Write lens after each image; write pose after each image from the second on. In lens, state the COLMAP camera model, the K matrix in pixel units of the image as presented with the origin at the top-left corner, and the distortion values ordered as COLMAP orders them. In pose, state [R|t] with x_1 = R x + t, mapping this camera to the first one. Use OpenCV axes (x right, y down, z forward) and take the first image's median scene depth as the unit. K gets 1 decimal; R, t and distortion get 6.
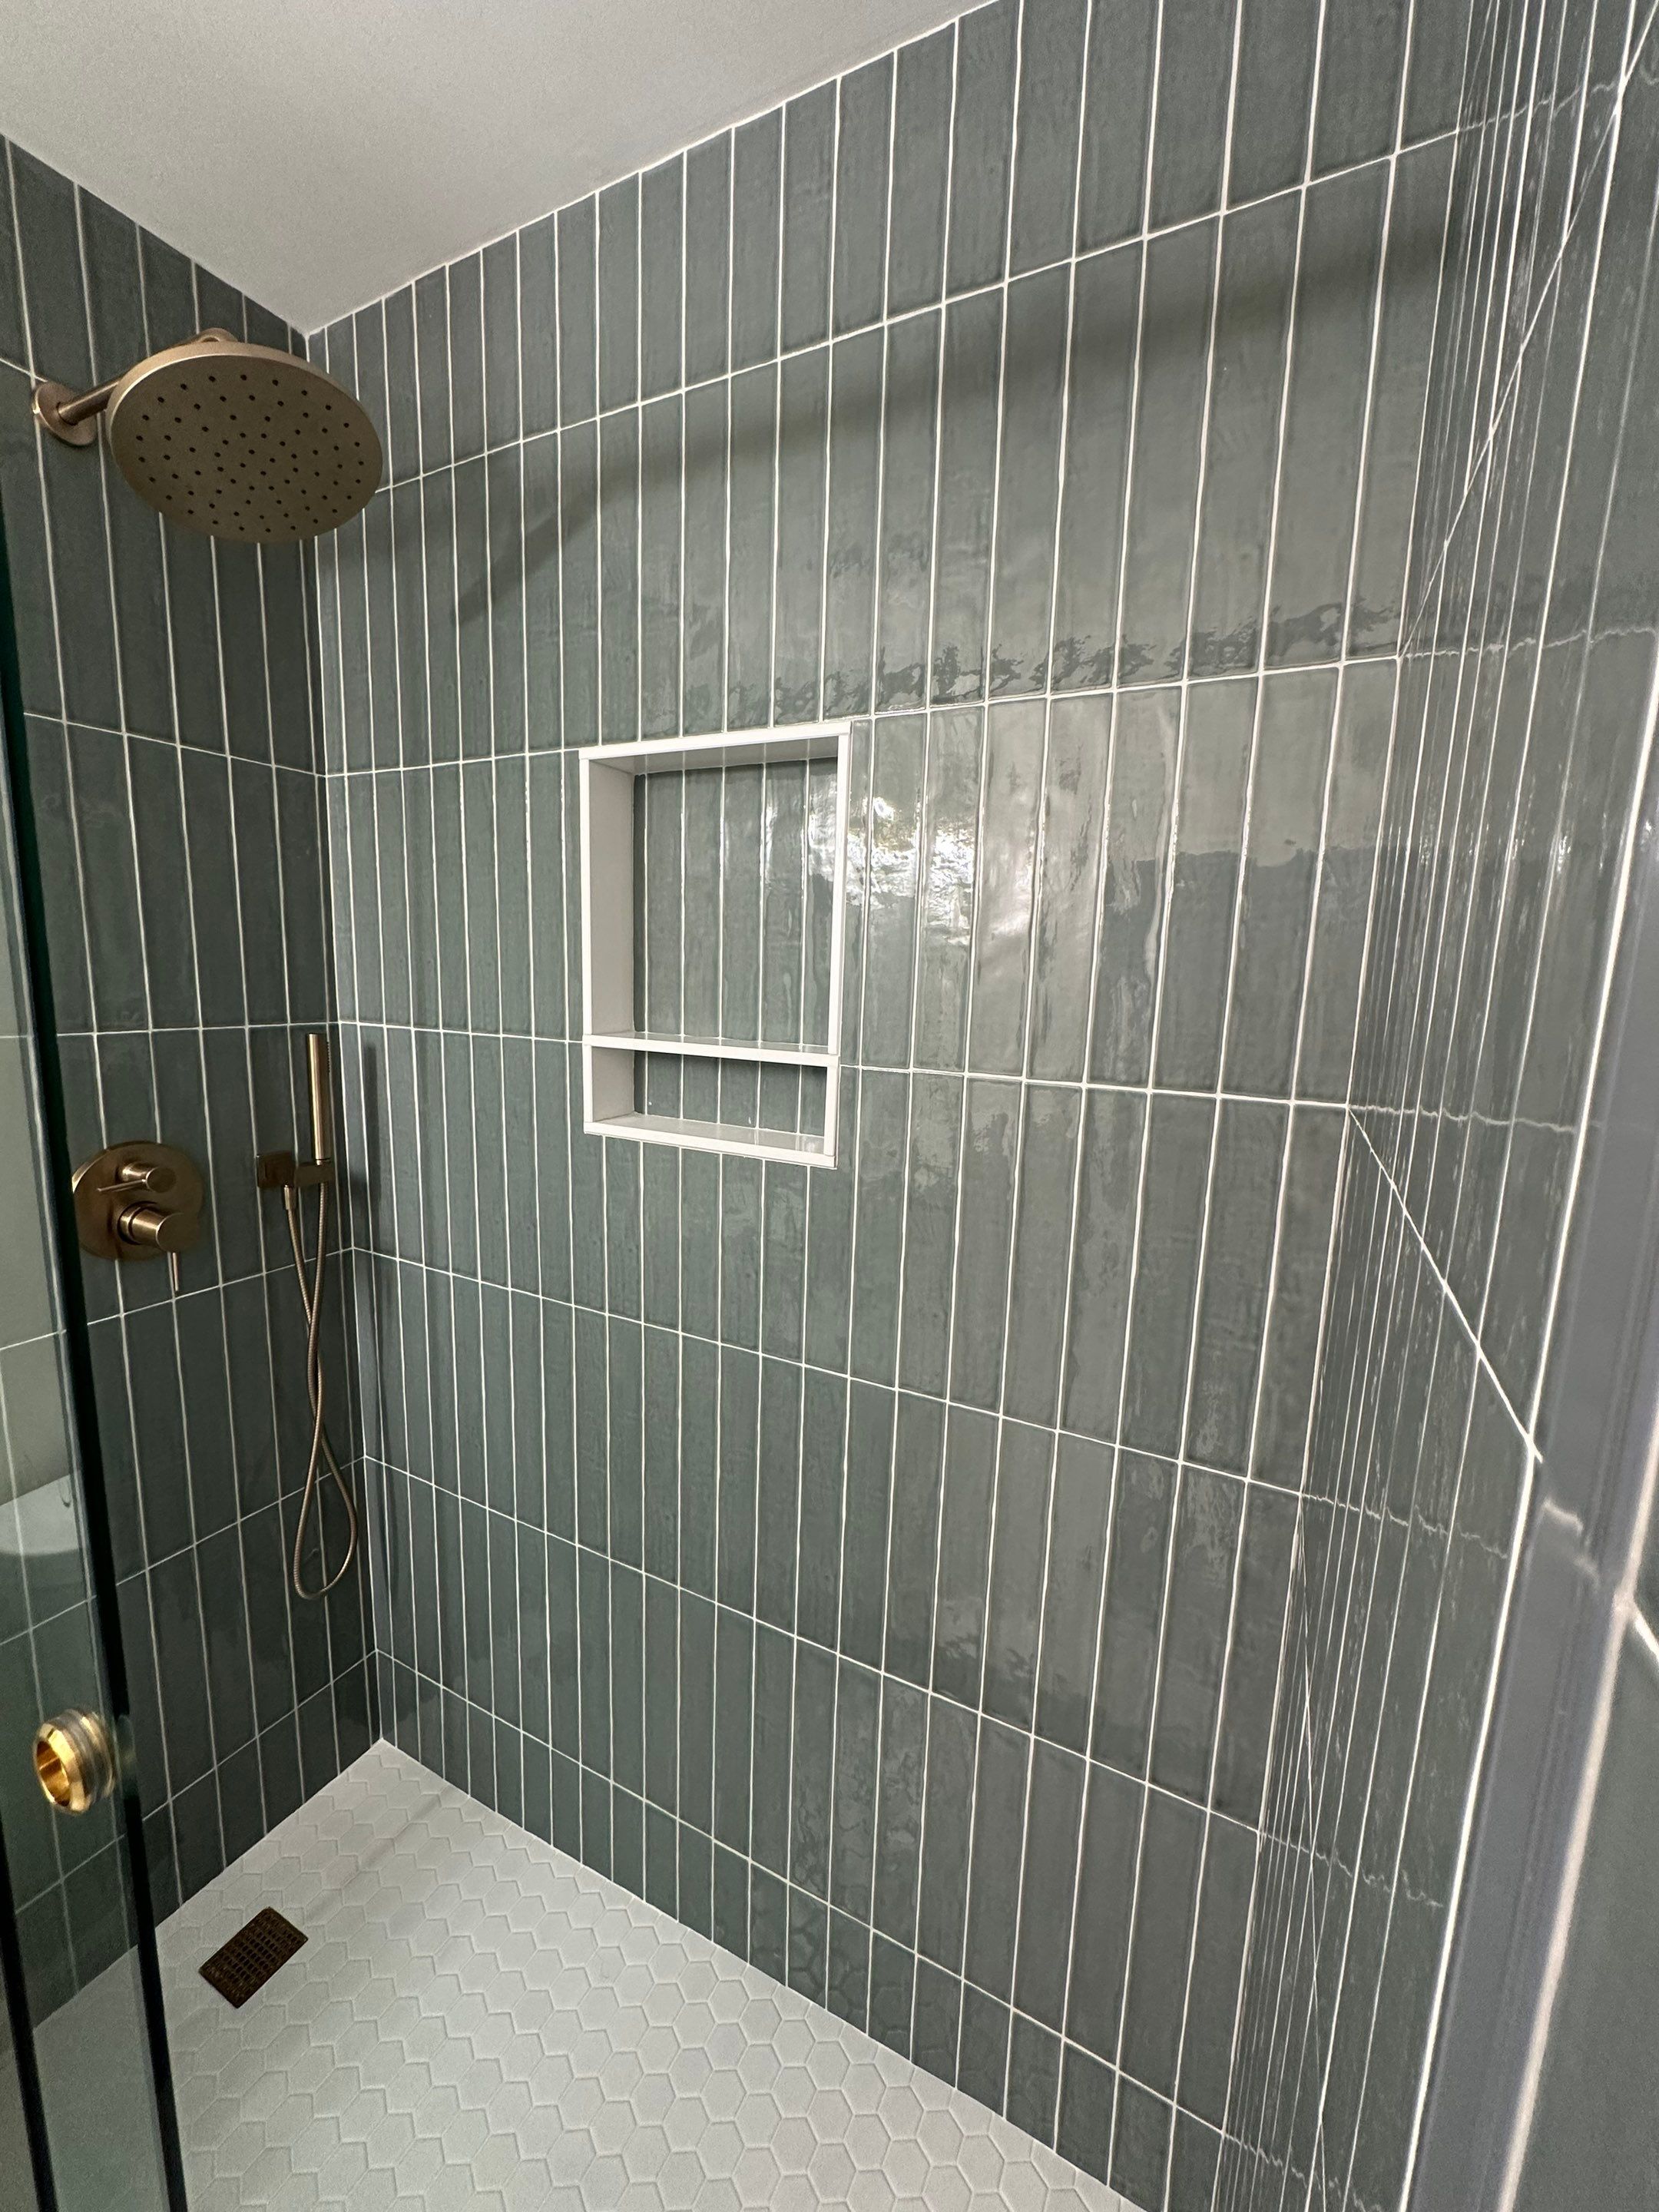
lens RADIAL K [[874.9, 0, 812.6], [0, 874.9, 1105.7], [0, 0, 1]] dist [-0.003380, 0.001531]
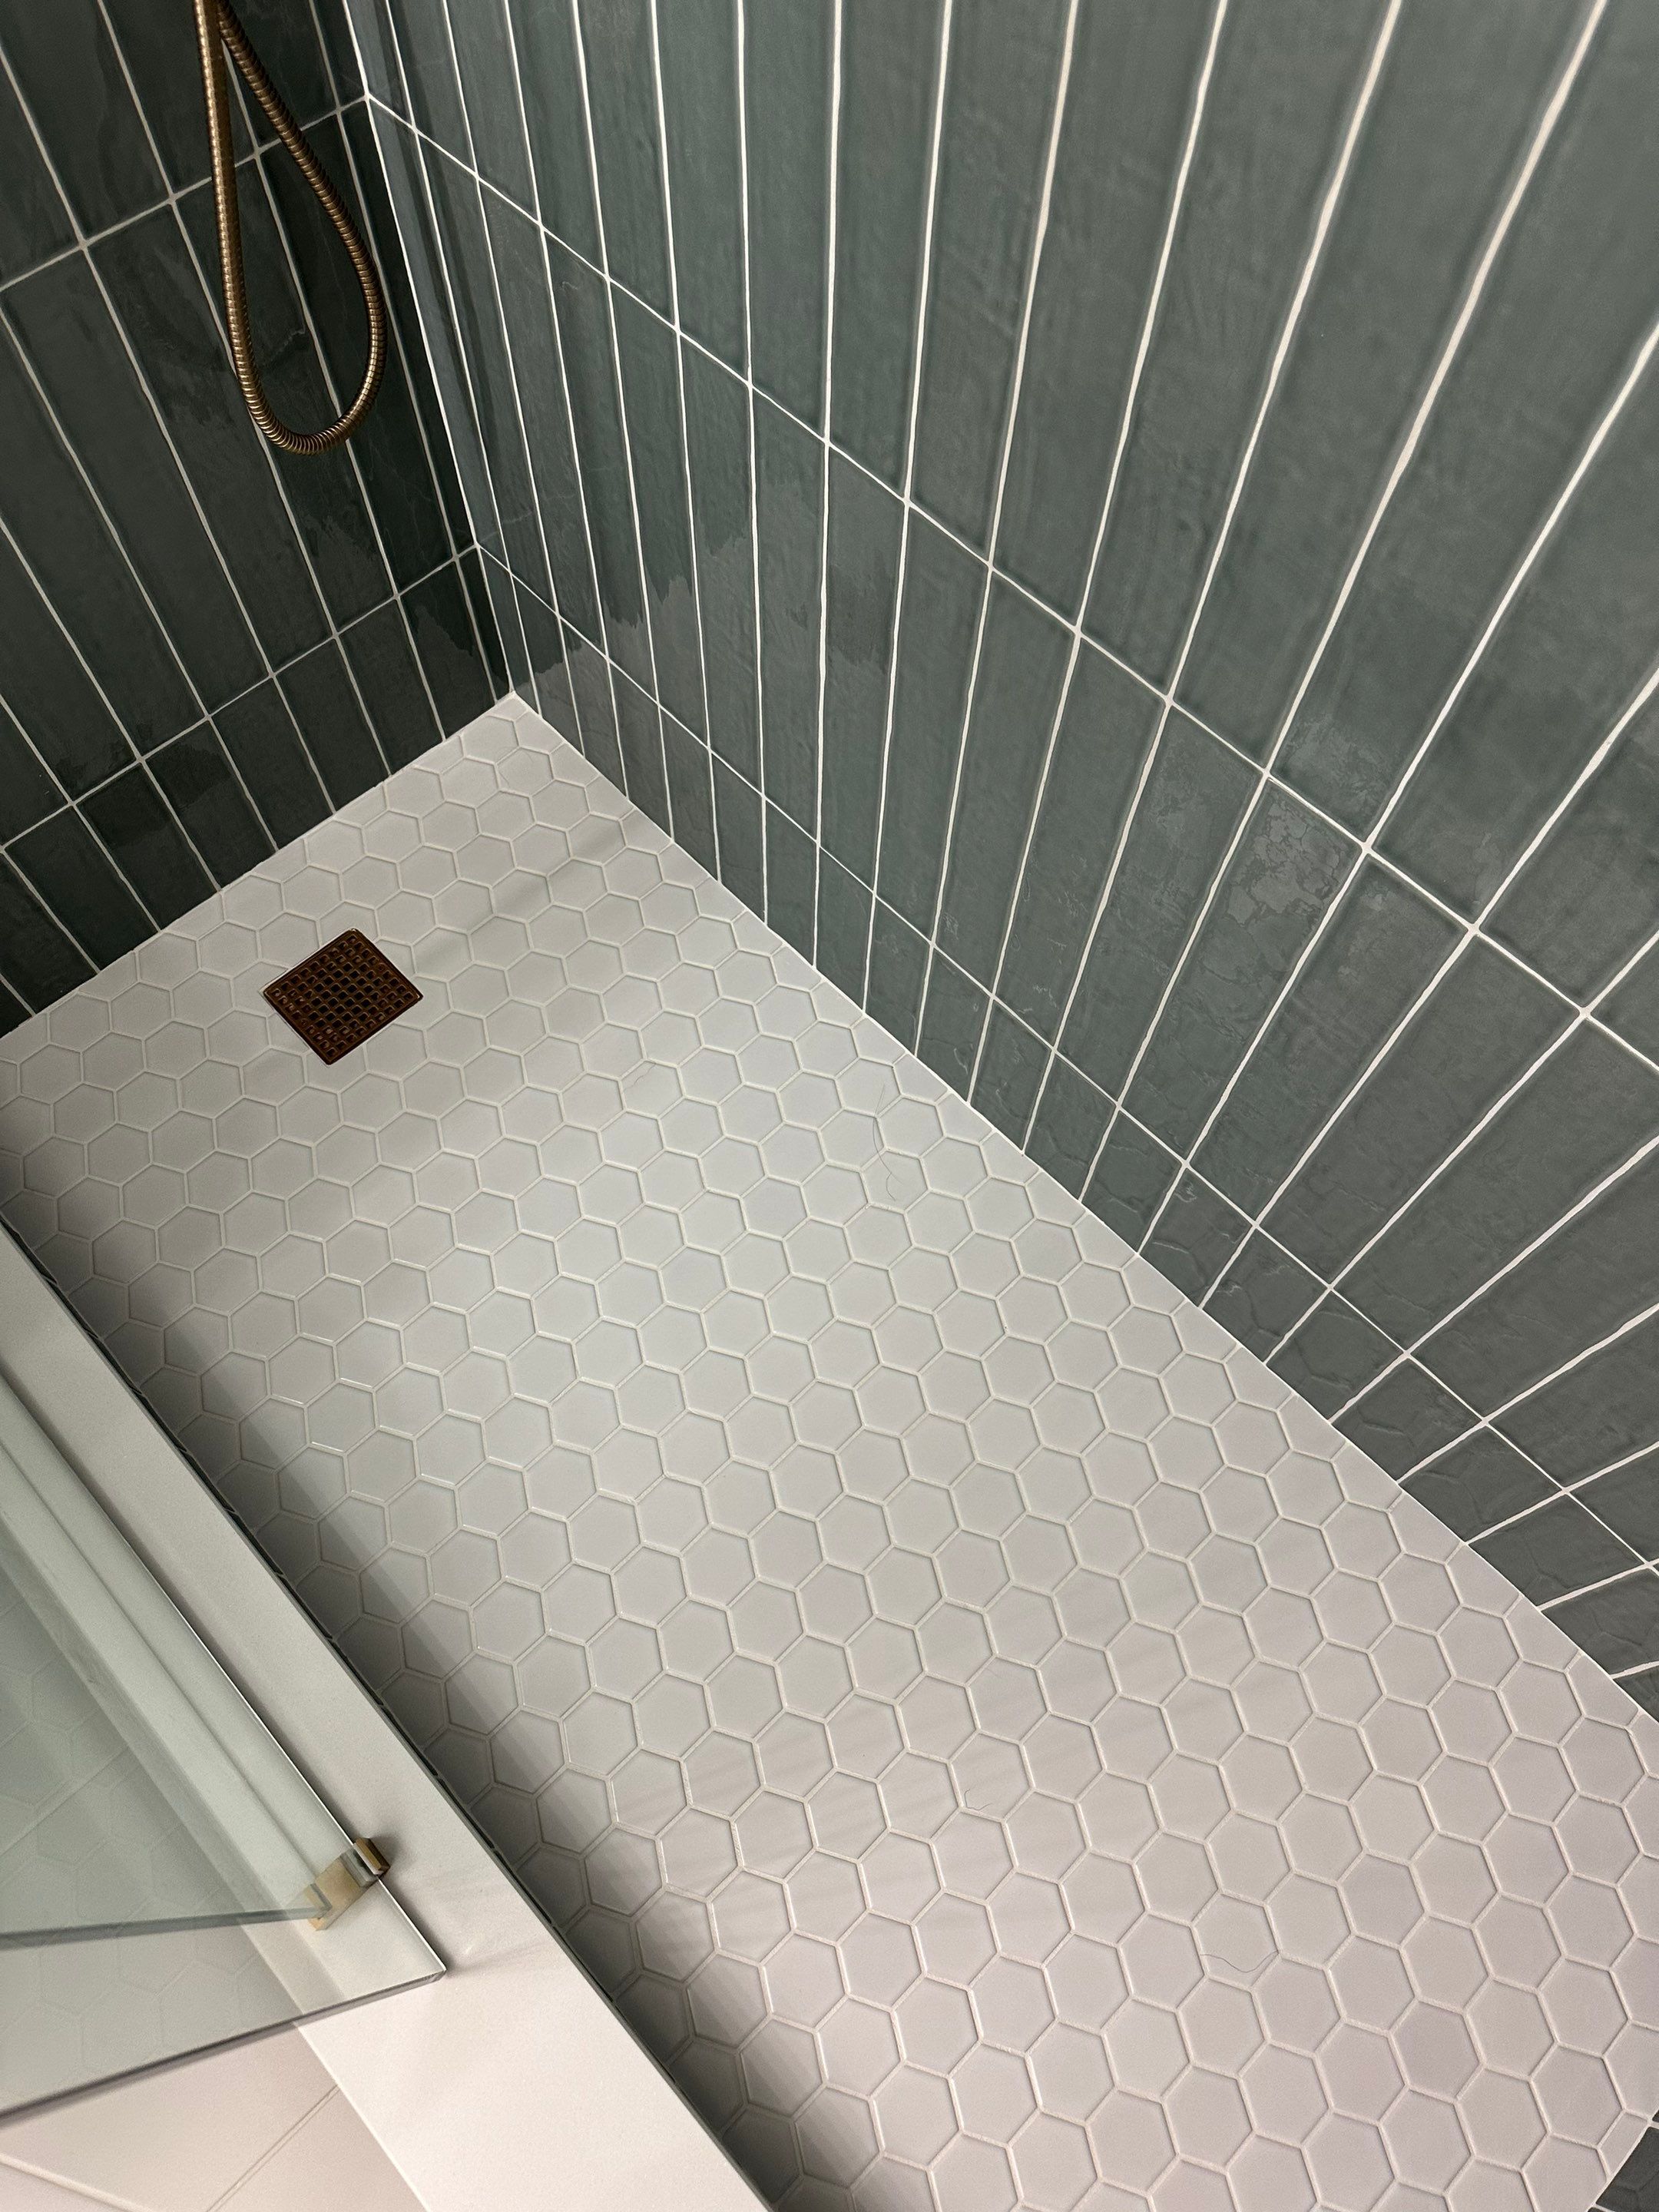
lens RADIAL K [[1524.5, 0, 831.2], [0, 1524.5, 1097.2], [0, 0, 1]] dist [0.061816, -0.076679]
pose [[0.951902, 0.274124, -0.136886, -0.150864], [-0.043507, 0.563153, 0.825207, 0.117355], [0.303296, -0.779561, 0.547993, 0.464863]]
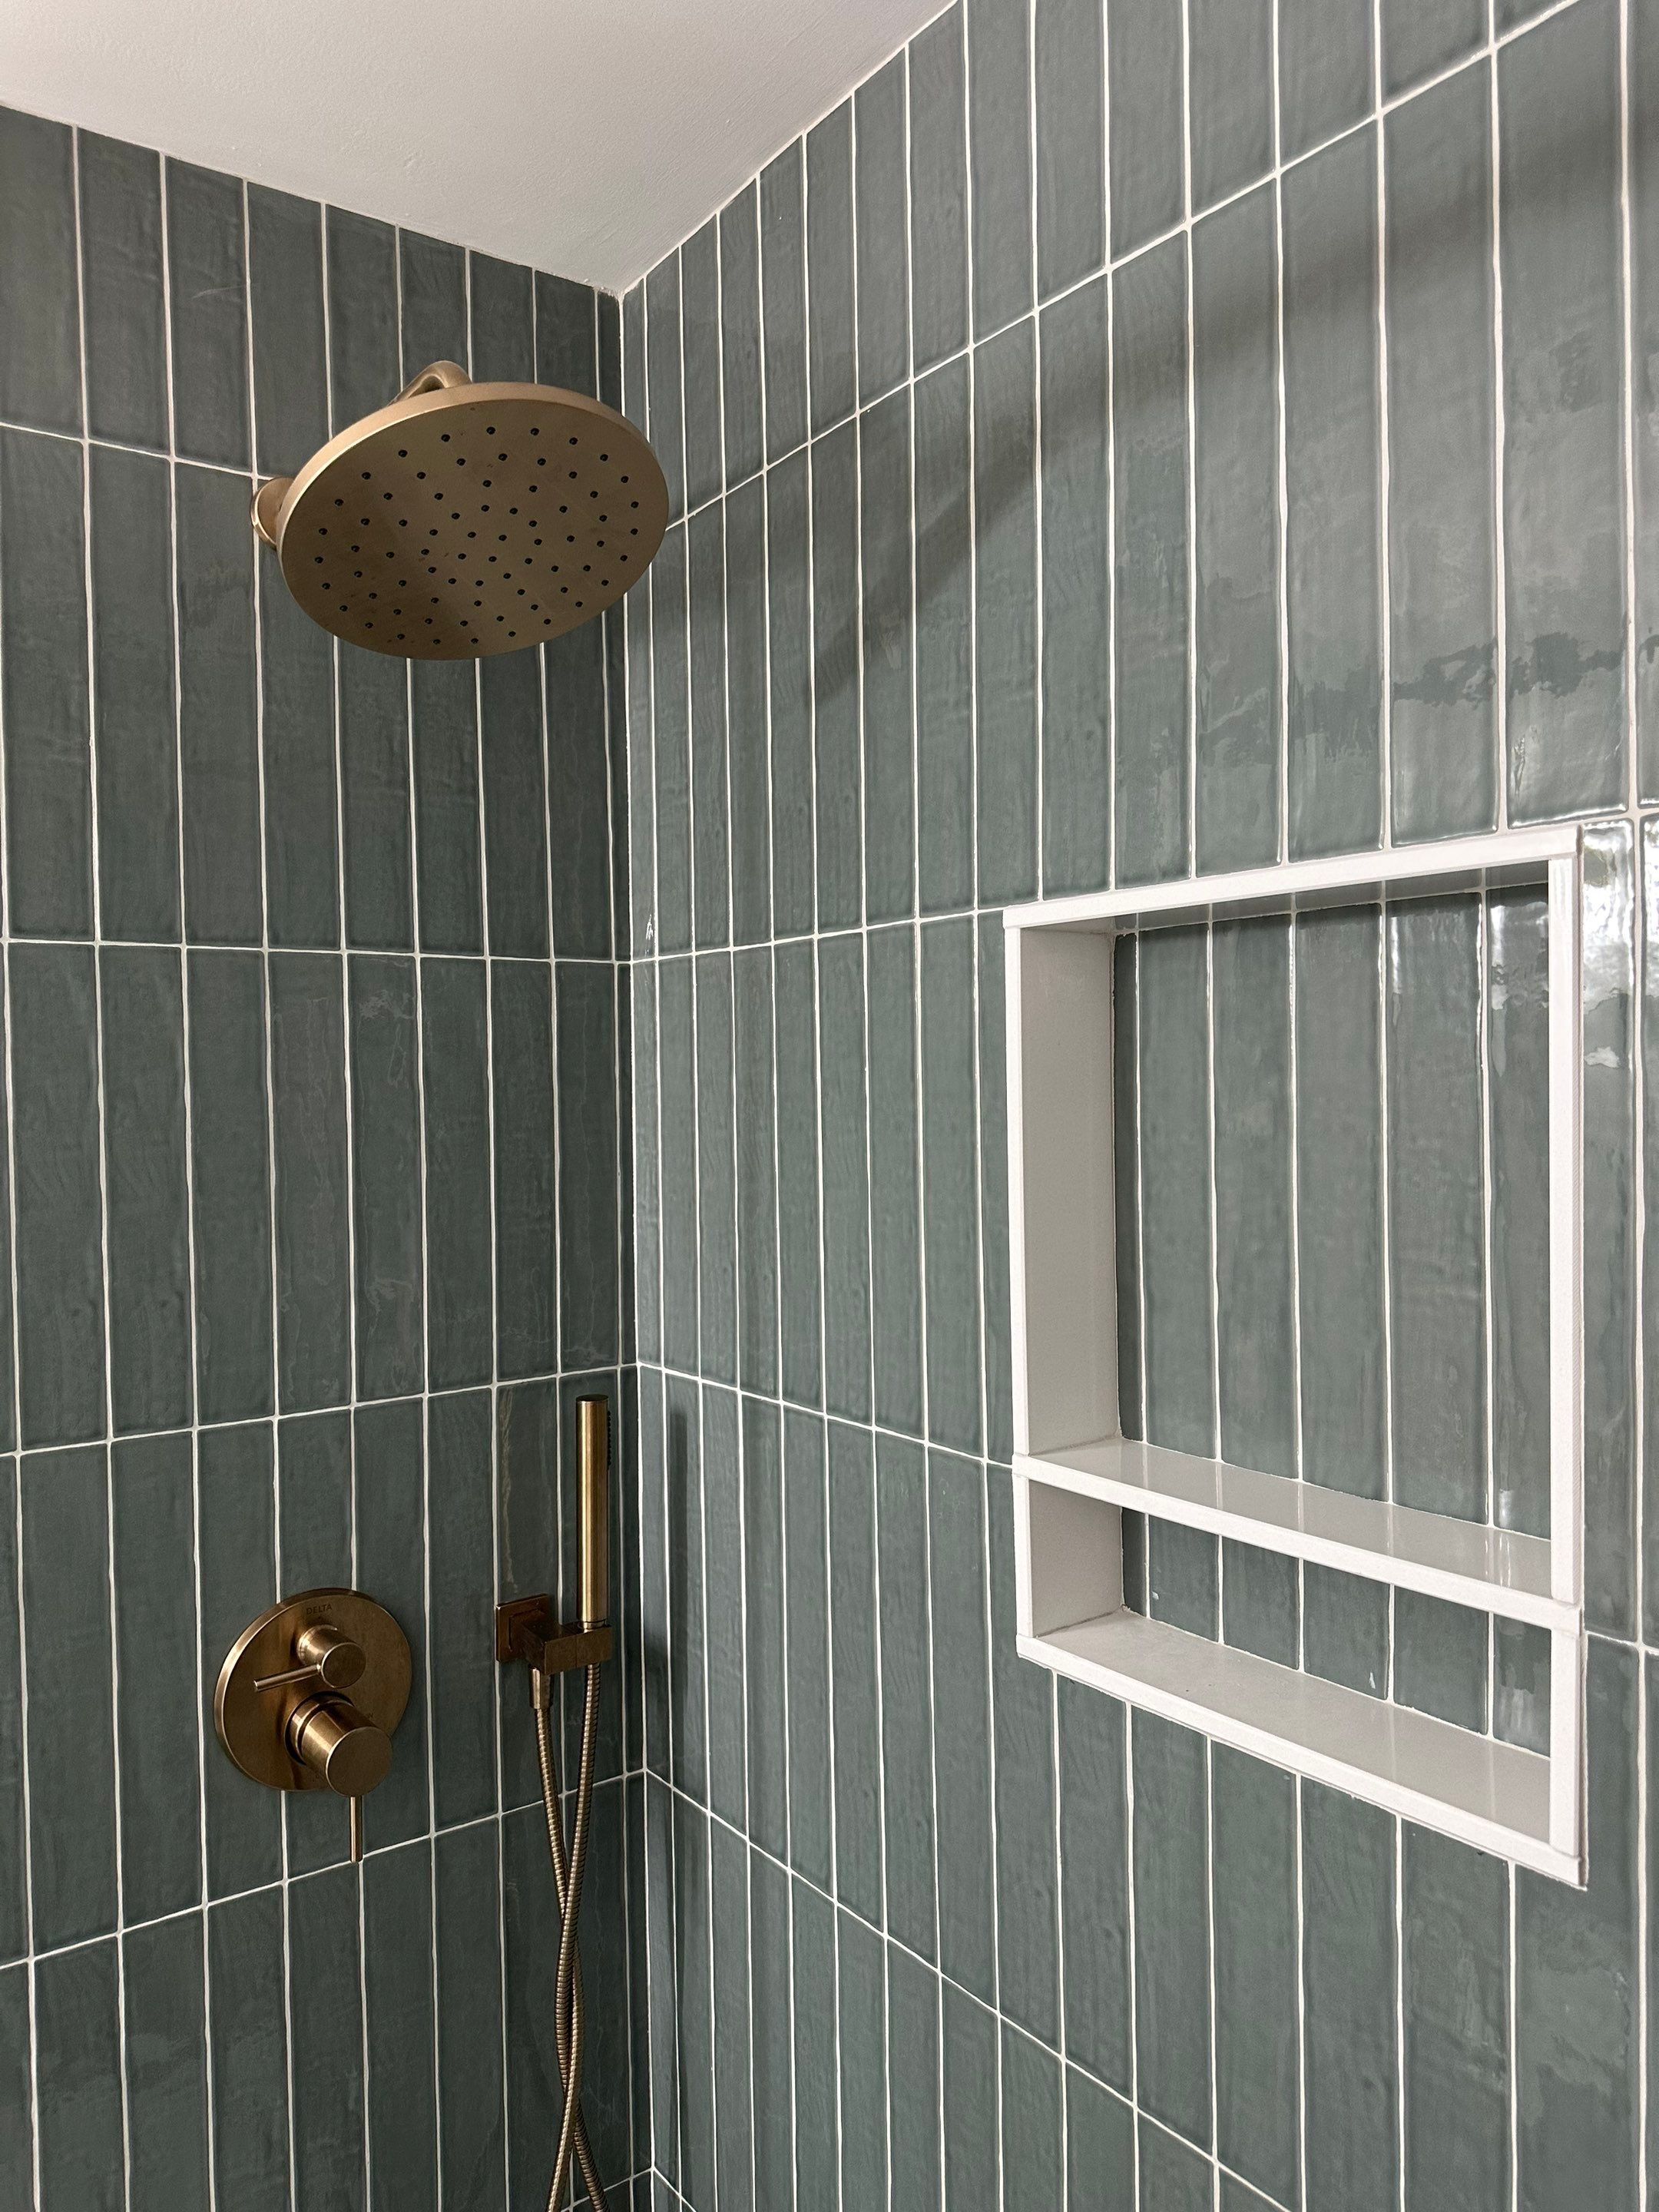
lens RADIAL K [[1524.5, 0, 816.2], [0, 1524.5, 1126.4], [0, 0, 1]] dist [0.061816, -0.076679]
pose [[0.895672, -0.034715, -0.443358, 0.030464], [-0.023911, 0.991747, -0.125960, -0.150576], [0.444072, 0.123420, 0.887450, 0.145511]]
